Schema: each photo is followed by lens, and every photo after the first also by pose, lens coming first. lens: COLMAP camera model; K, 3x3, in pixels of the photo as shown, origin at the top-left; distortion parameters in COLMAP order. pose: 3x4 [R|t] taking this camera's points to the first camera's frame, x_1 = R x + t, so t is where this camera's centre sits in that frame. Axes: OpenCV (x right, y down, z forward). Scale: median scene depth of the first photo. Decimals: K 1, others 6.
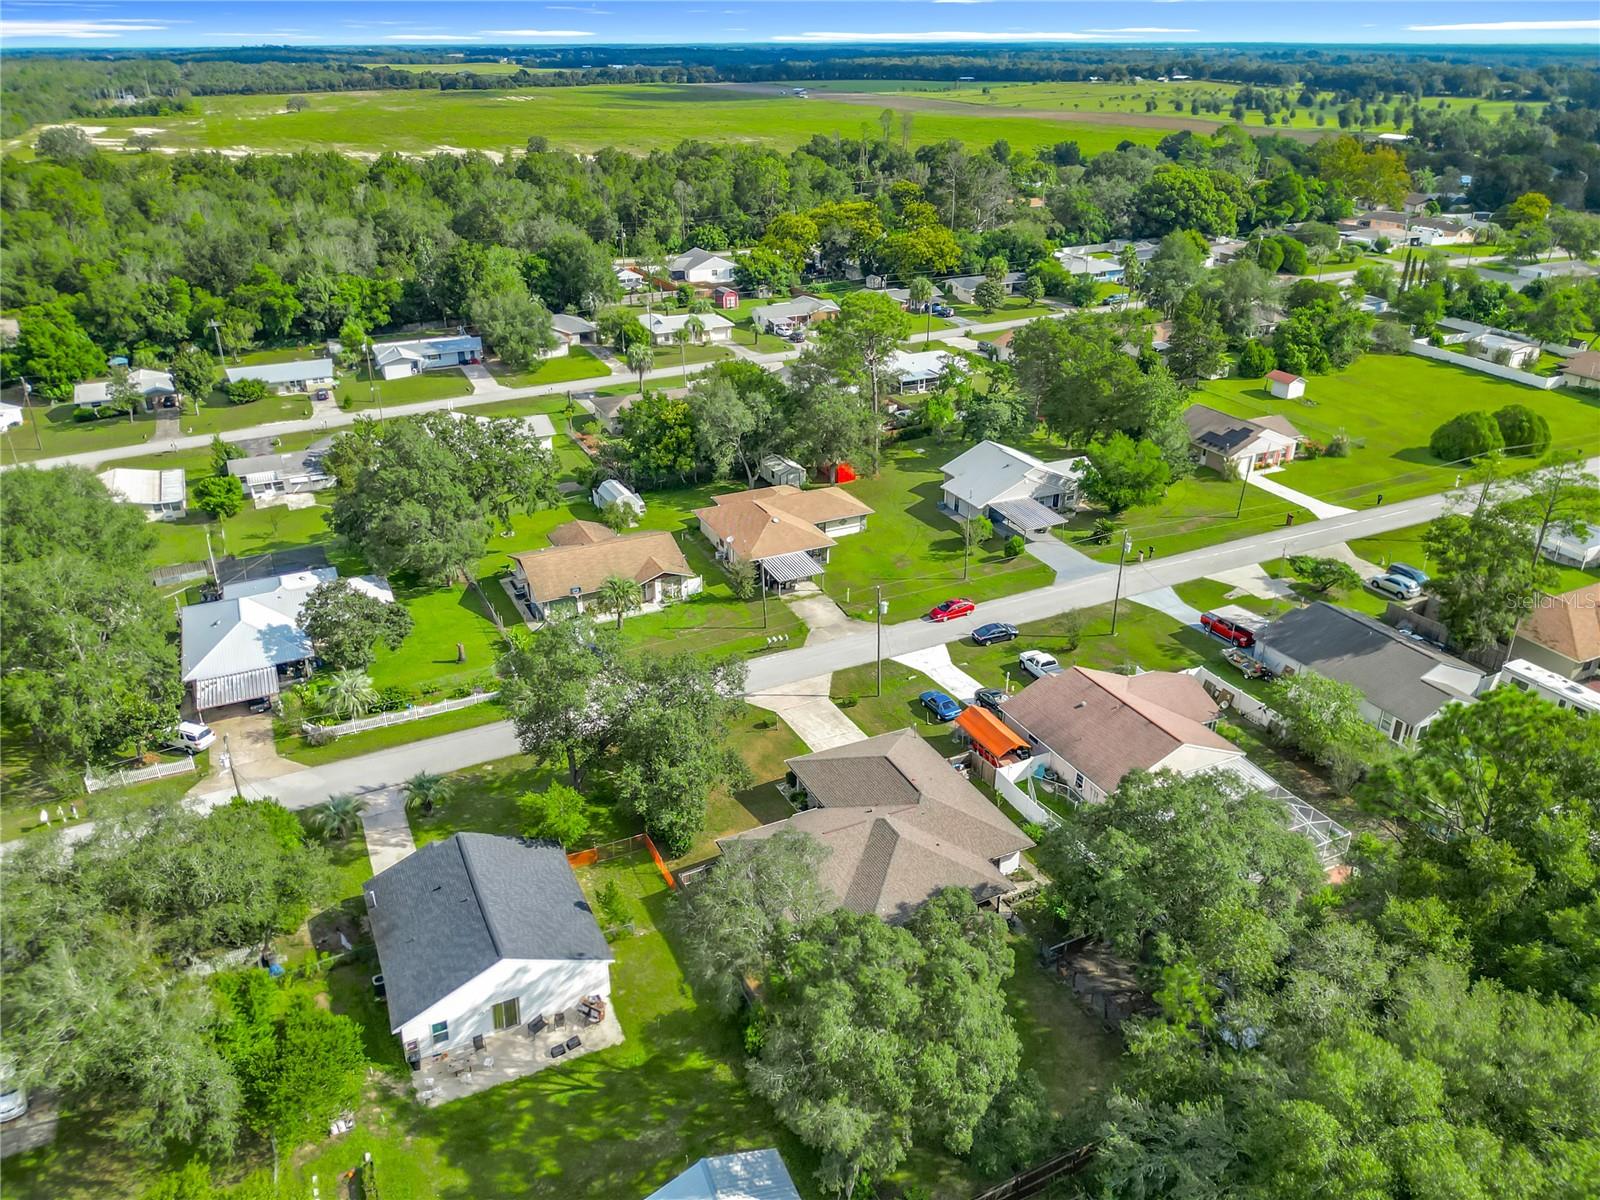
lens RADIAL K [[1115.3, 0, 786.5], [0, 1115.3, 662.1], [0, 0, 1]] dist [0.014090, -0.034753]
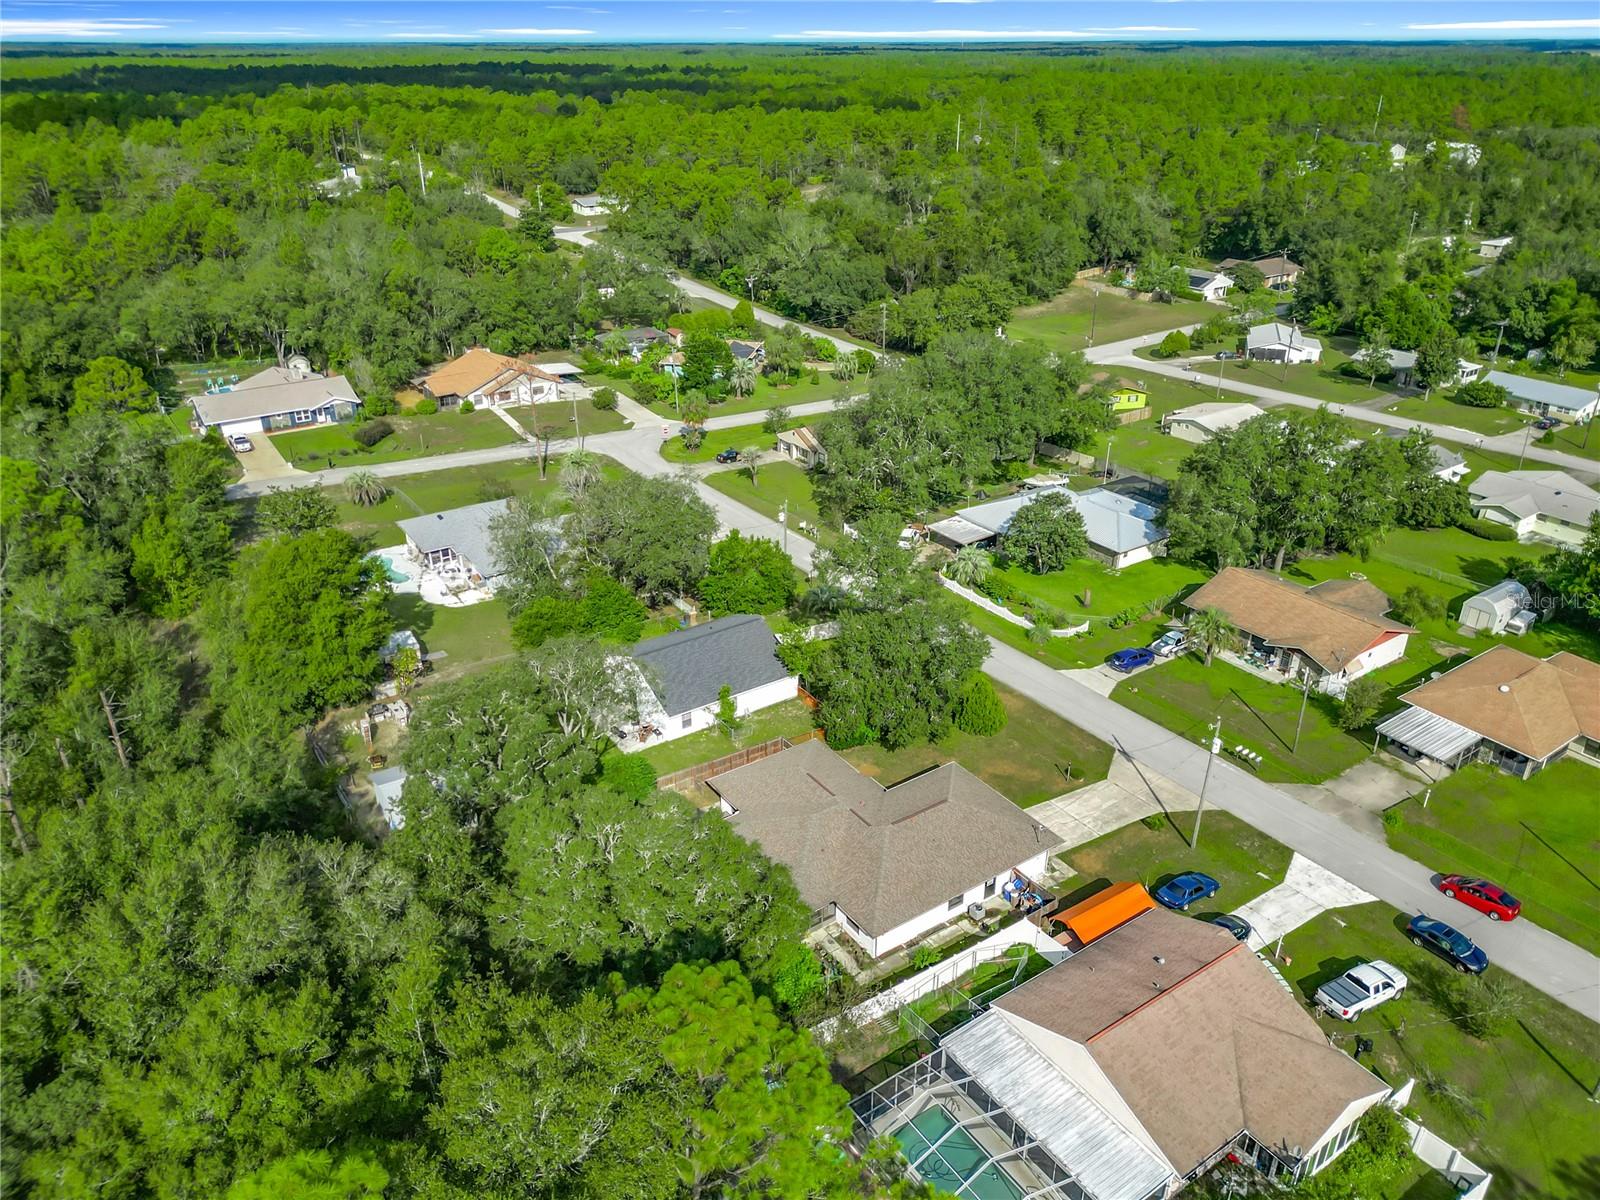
lens RADIAL K [[1123.3, 0, 803.3], [0, 1123.3, 620.1], [0, 0, 1]] dist [0.063661, -0.080409]
pose [[0.159925, 0.450700, -0.878233, 0.488071], [-0.479923, 0.812958, 0.329808, -0.169752], [0.862611, 0.368740, 0.346314, 0.306309]]
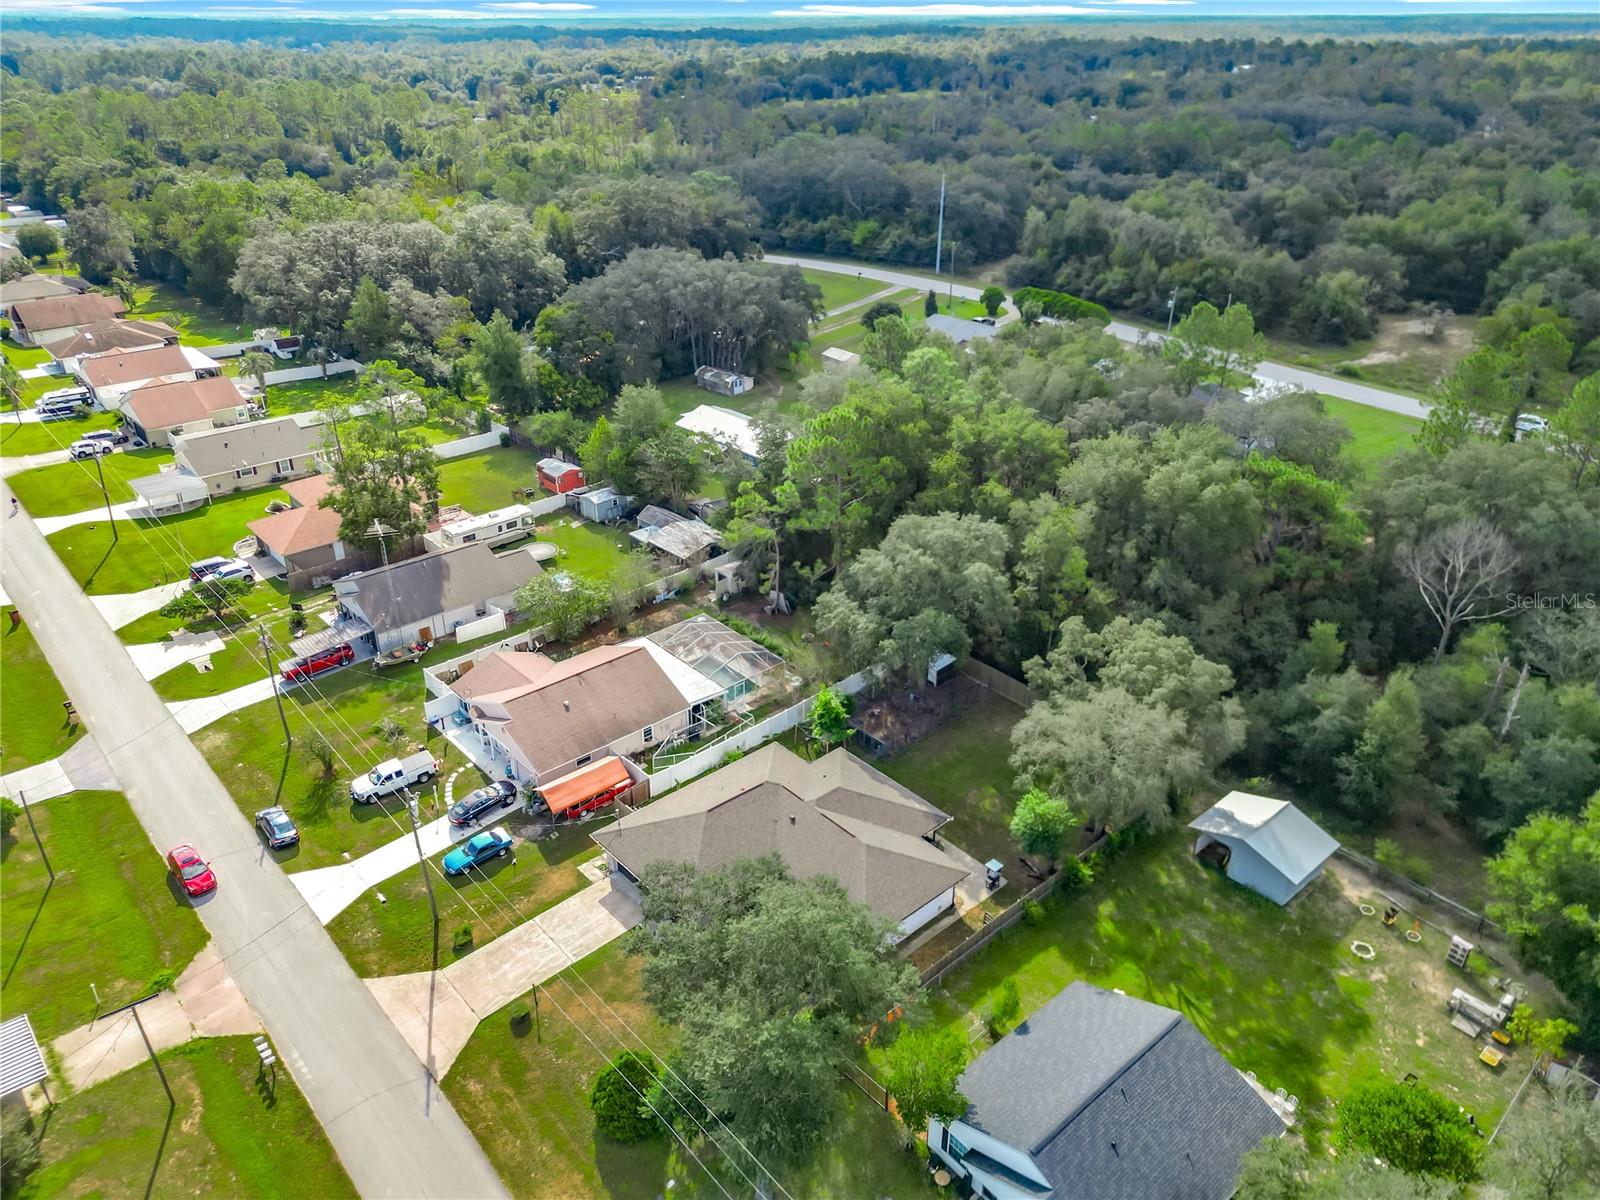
lens RADIAL K [[1107.3, 0, 796.4], [0, 1107.3, 651.8], [0, 0, 1]] dist [0.043858, -0.058855]
pose [[-0.279776, -0.472276, 0.835871, -0.366711], [0.463912, 0.695747, 0.548381, -0.274788], [-0.840542, 0.541195, 0.024442, 0.501117]]
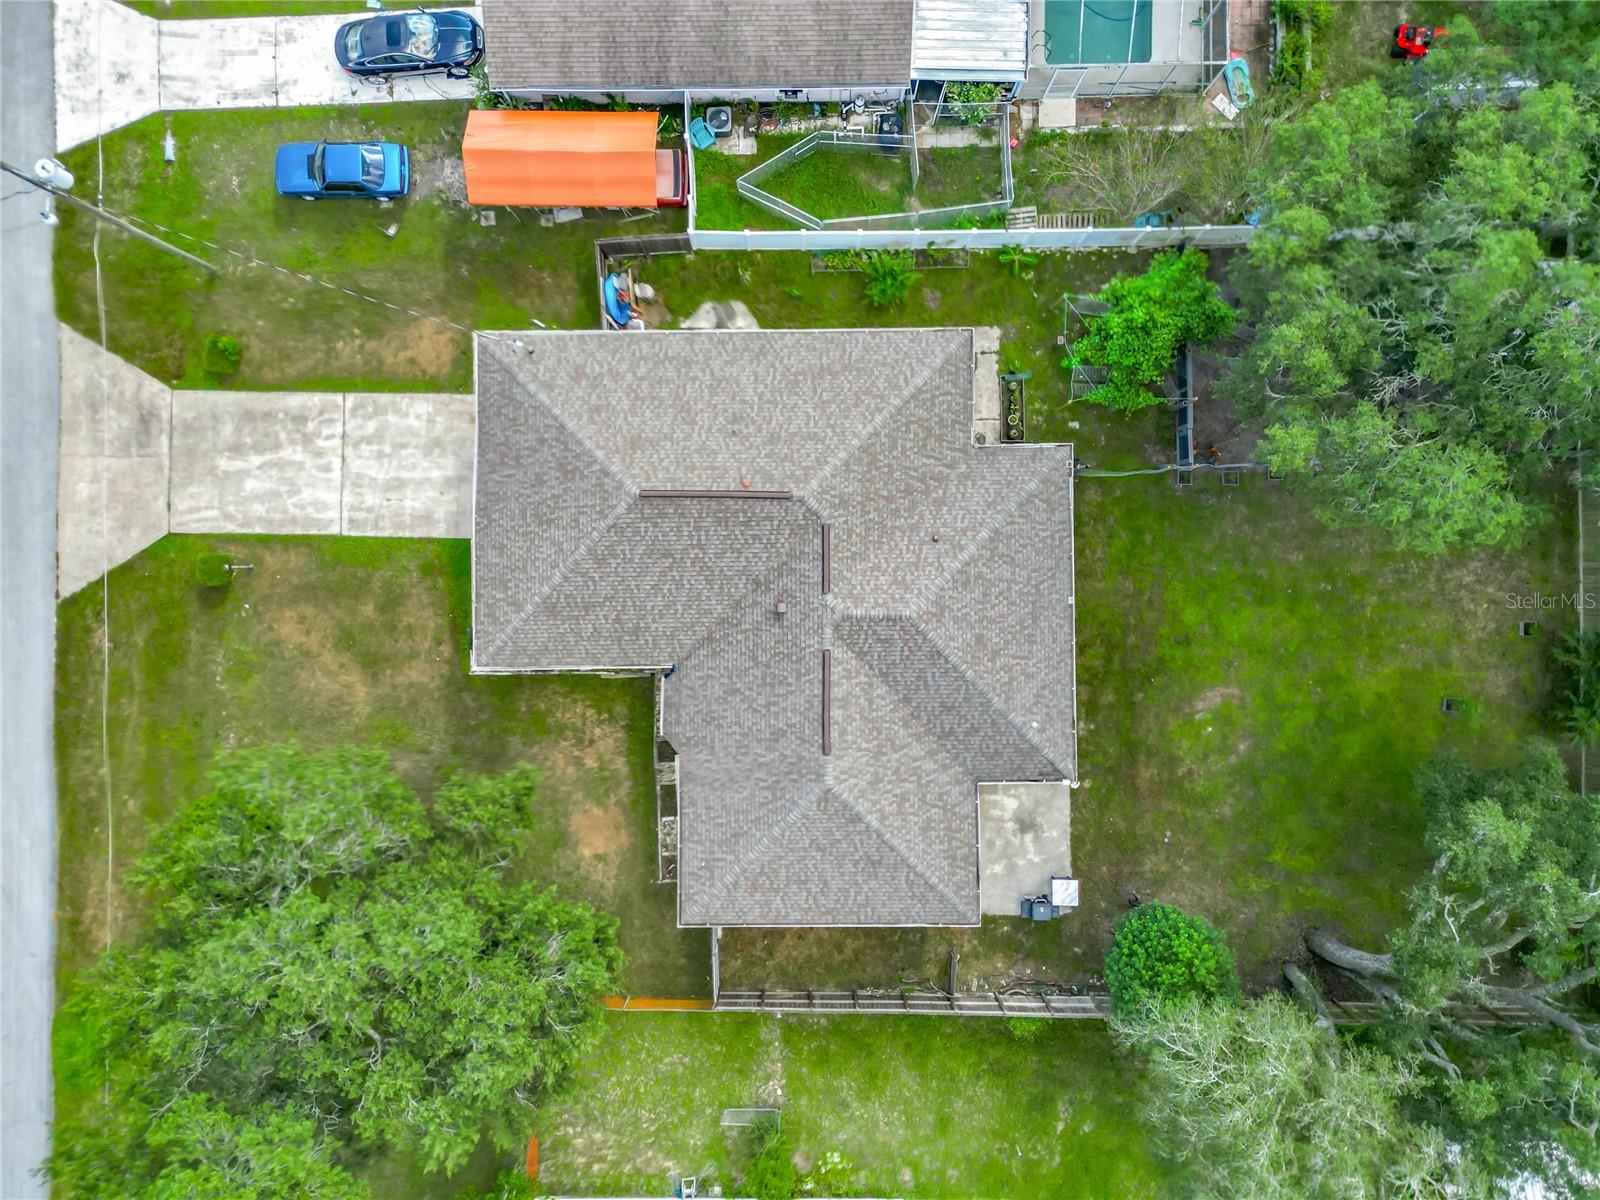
lens RADIAL K [[1123.3, 0, 803.3], [0, 1123.3, 620.1], [0, 0, 1]] dist [0.063661, -0.080409]
pose [[0.437161, -0.899280, 0.013606, 0.040761], [0.438612, 0.226378, 0.869697, -0.147134], [-0.785181, -0.374230, 0.493398, 0.427445]]
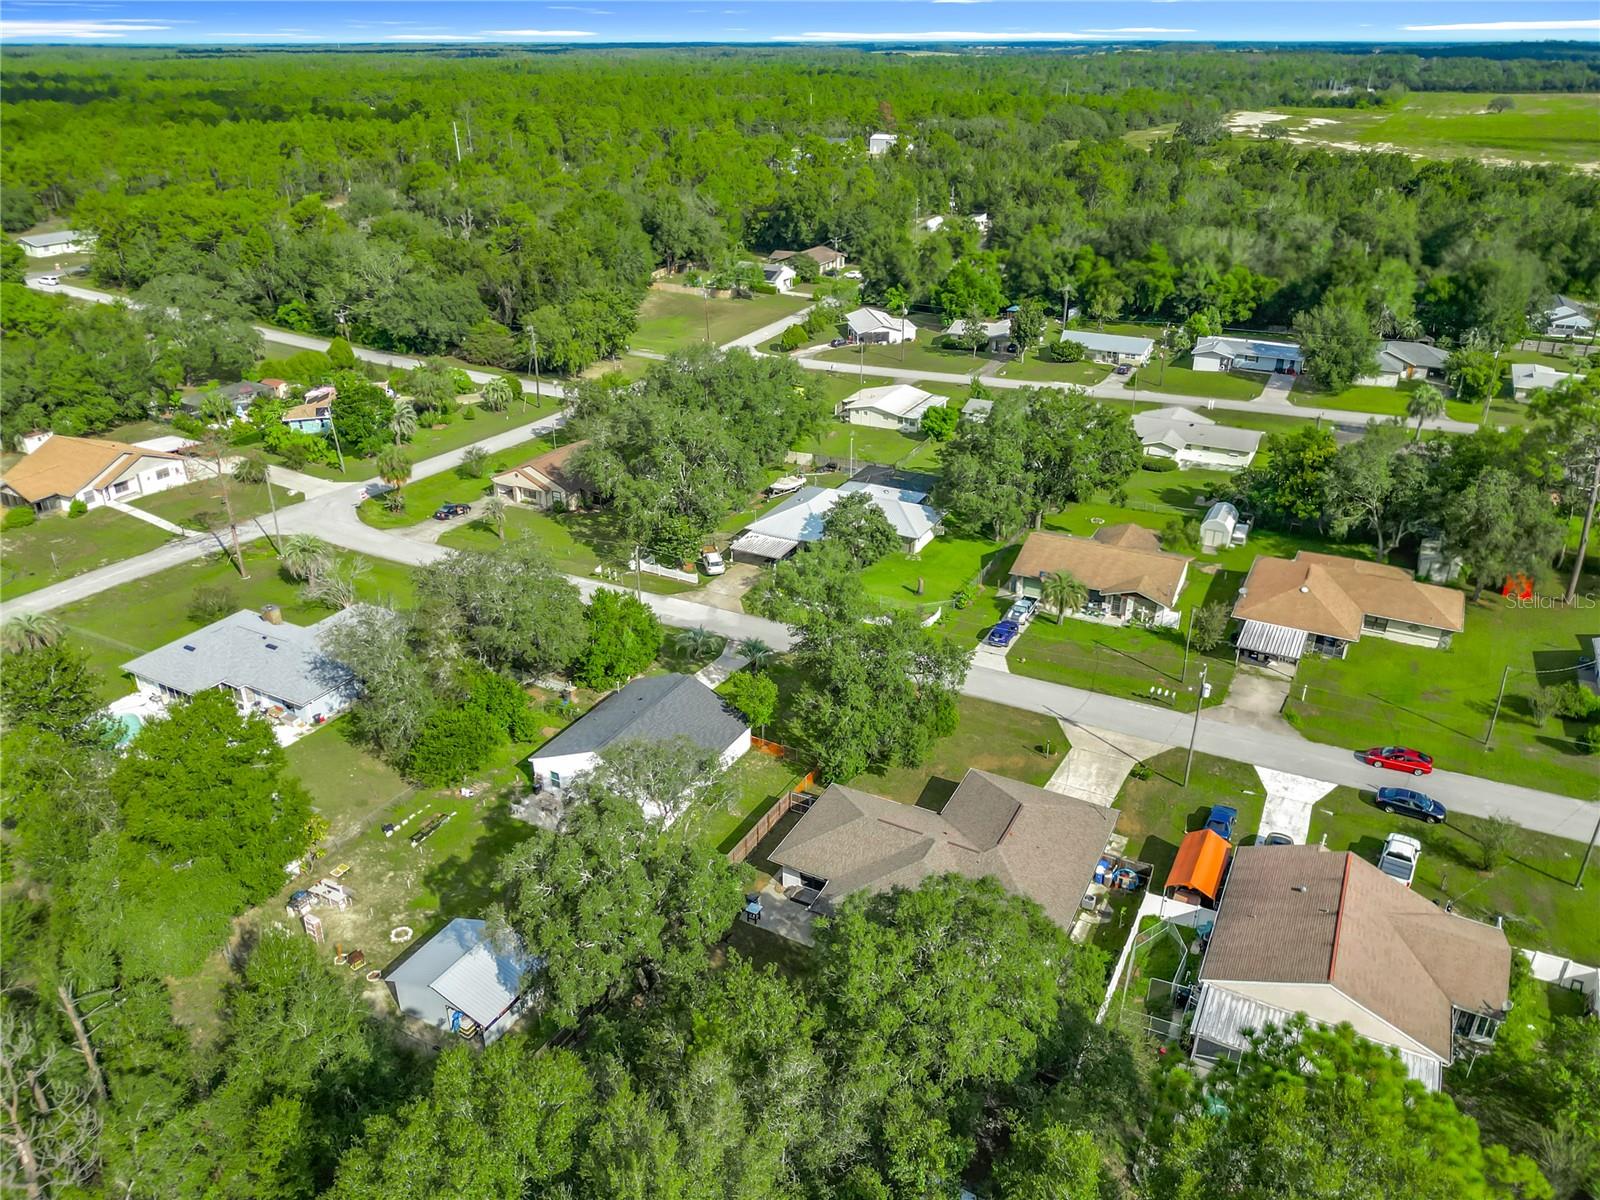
lens RADIAL K [[1107.3, 0, 796.4], [0, 1107.3, 651.8], [0, 0, 1]] dist [0.043858, -0.058855]
pose [[0.595891, 0.386527, -0.703925, 0.345650], [-0.389316, 0.905699, 0.167756, -0.067884], [0.702387, 0.174085, 0.690179, 0.117427]]
